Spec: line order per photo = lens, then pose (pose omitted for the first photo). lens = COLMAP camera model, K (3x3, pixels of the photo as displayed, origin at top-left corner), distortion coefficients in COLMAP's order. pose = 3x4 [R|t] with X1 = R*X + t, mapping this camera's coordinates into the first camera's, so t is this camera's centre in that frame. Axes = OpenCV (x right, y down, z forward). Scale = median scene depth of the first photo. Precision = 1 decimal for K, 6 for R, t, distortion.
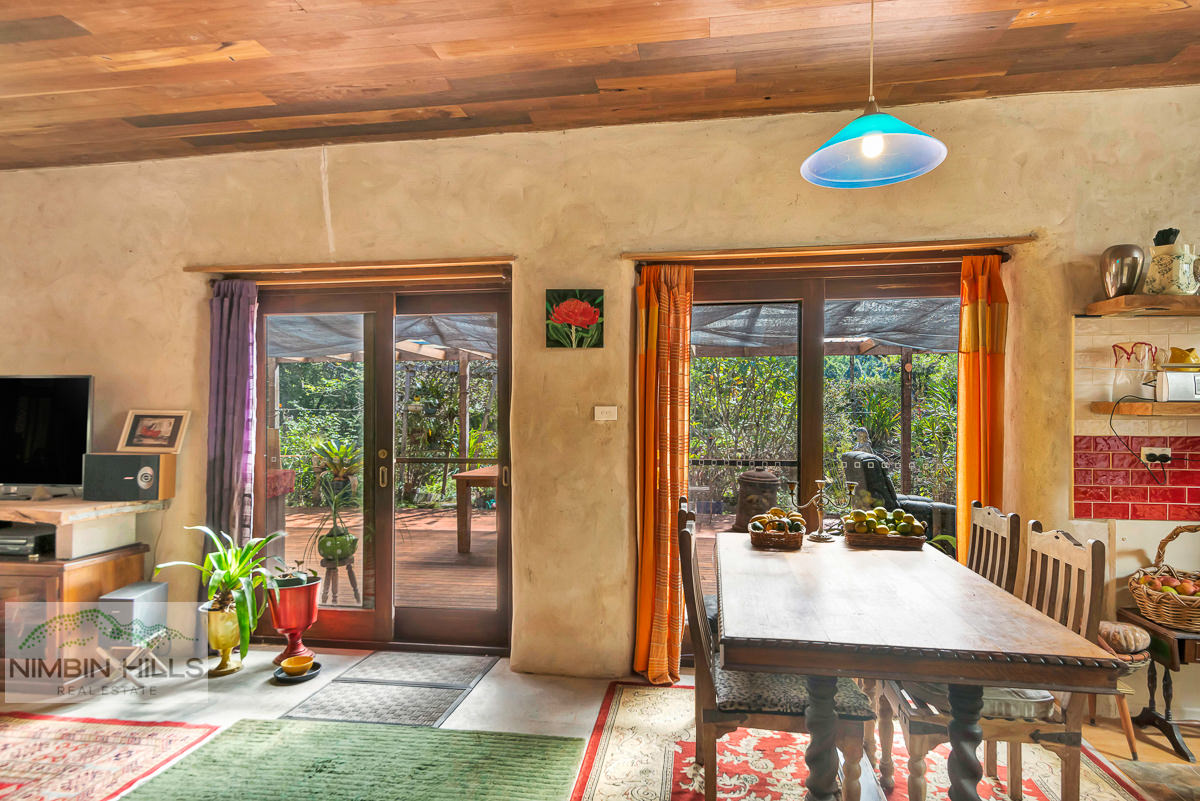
lens RADIAL K [[686.6, 0, 599.7], [0, 686.6, 410.7], [0, 0, 1]] dist [0.006391, -0.001184]
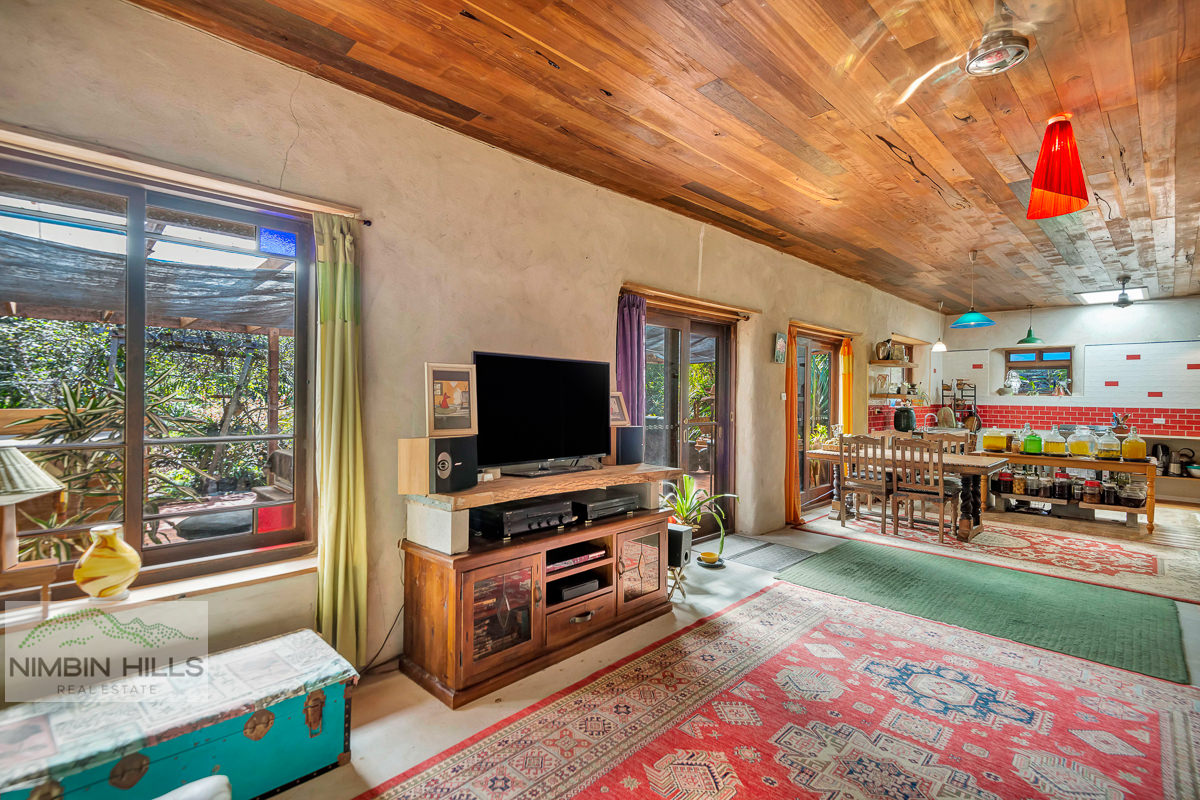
lens RADIAL K [[550.6, 0, 600.1], [0, 550.6, 395.0], [0, 0, 1]] dist [0.000227, -0.000012]
pose [[0.602034, 0.007711, 0.798433, -1.634613], [-0.016064, 0.999868, 0.002457, 0.002673], [-0.798309, -0.014305, 0.602078, 0.467779]]
